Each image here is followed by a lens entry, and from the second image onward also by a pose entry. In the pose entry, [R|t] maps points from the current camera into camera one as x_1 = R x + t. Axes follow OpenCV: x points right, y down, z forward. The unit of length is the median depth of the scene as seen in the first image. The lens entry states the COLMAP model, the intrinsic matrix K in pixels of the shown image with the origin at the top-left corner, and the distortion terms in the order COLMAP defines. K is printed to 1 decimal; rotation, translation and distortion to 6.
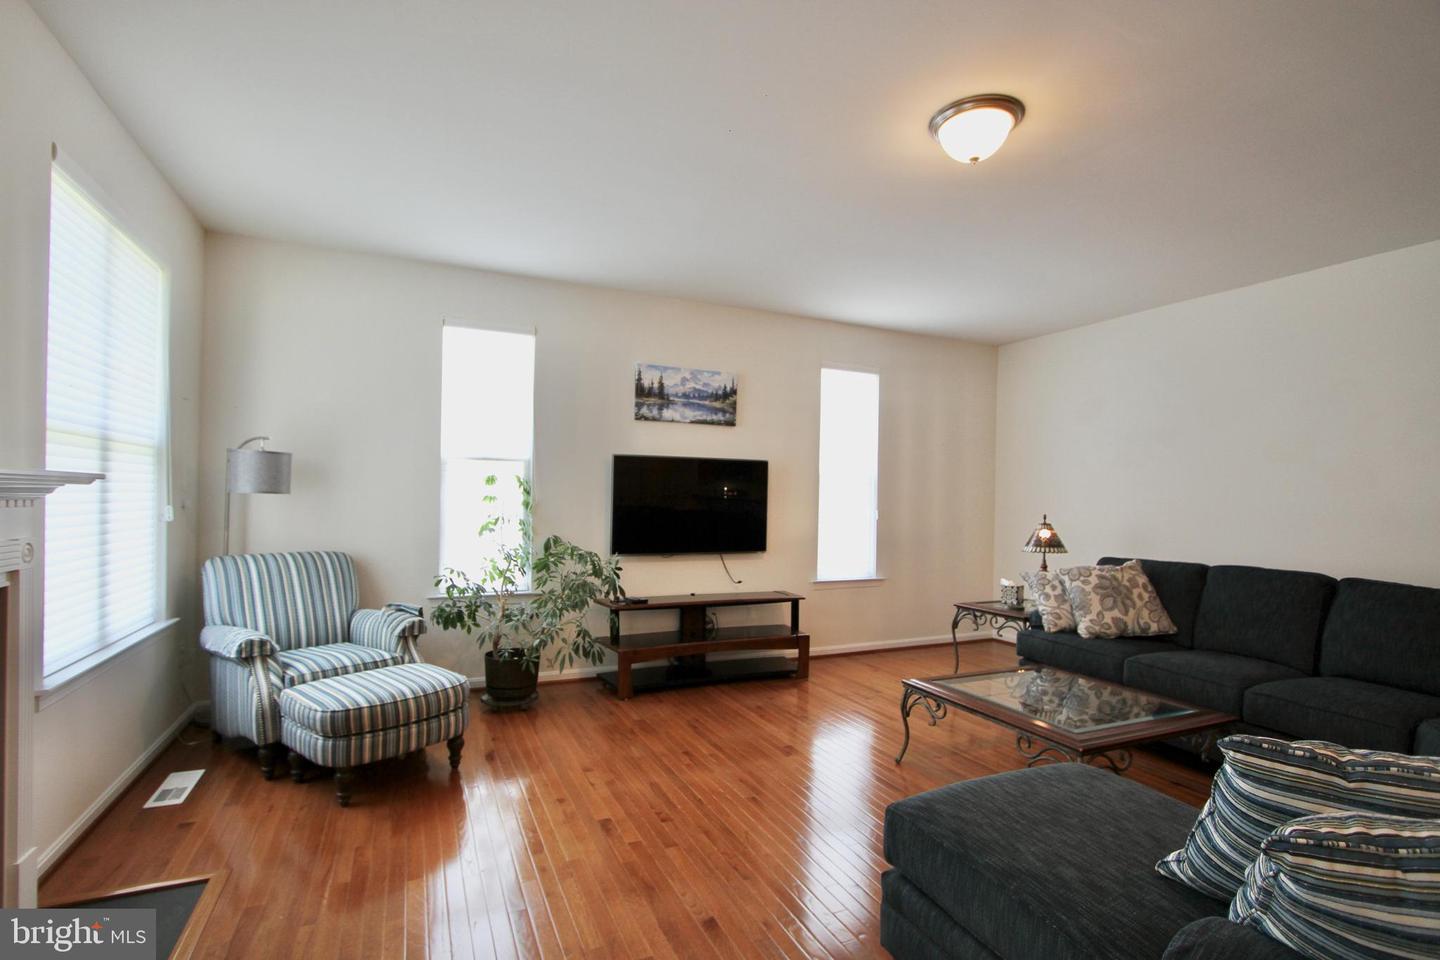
lens RADIAL K [[668.3, 0, 730.4], [0, 668.3, 493.3], [0, 0, 1]] dist [-0.011038, 0.001810]
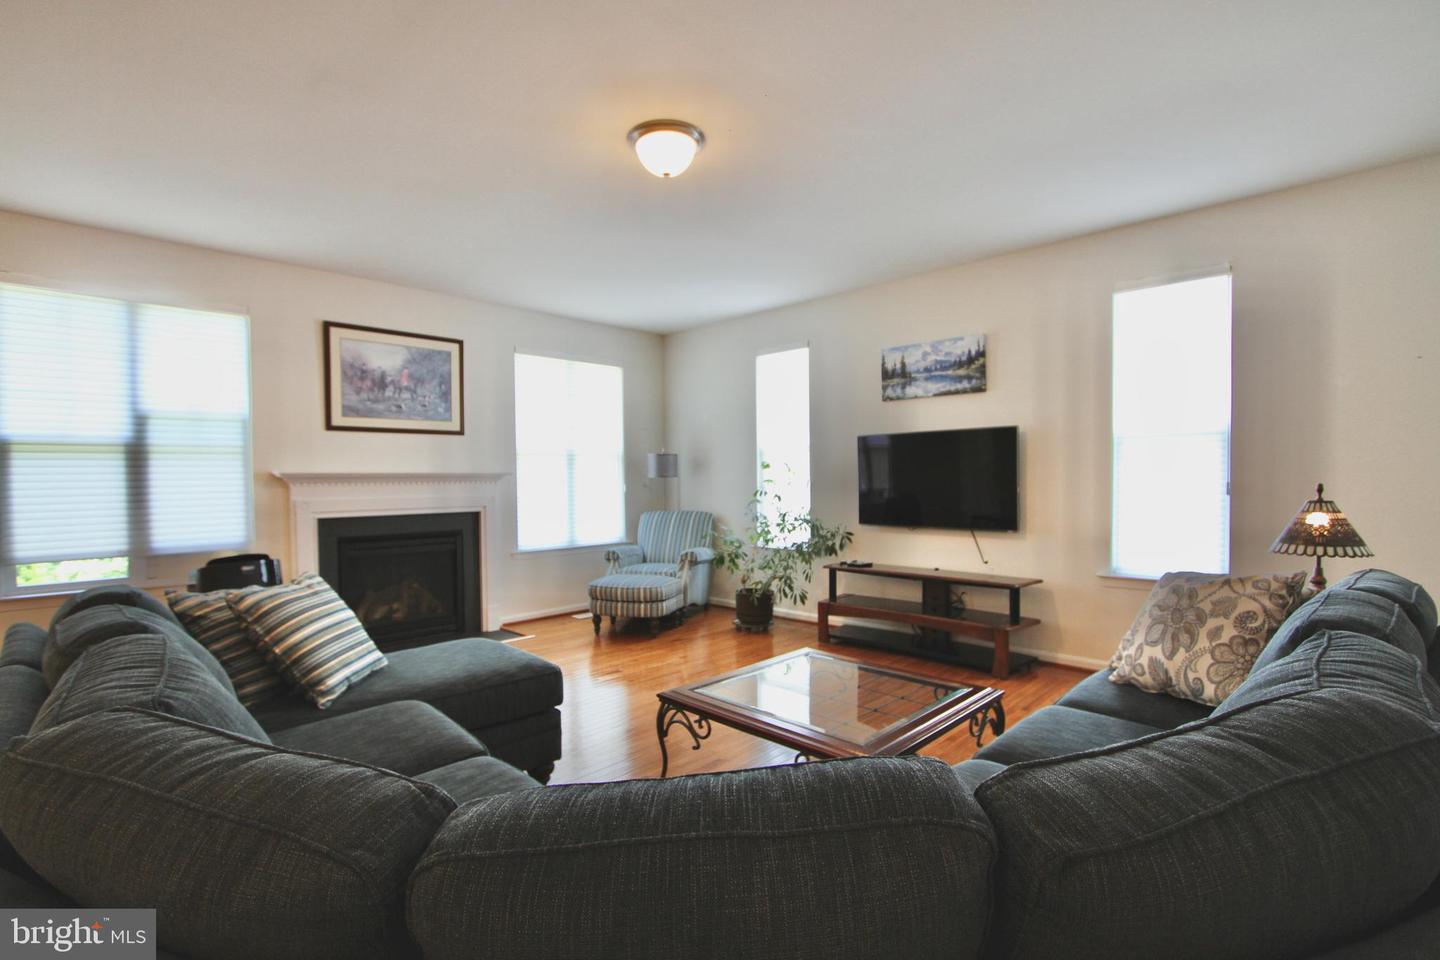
lens RADIAL K [[668.3, 0, 693.4], [0, 668.3, 497.0], [0, 0, 1]] dist [-0.011038, 0.001810]
pose [[0.338957, 0.005715, -0.940784, 0.764972], [0.024475, 0.999590, 0.014891, 0.021051], [0.940483, -0.028073, 0.338678, 0.332072]]
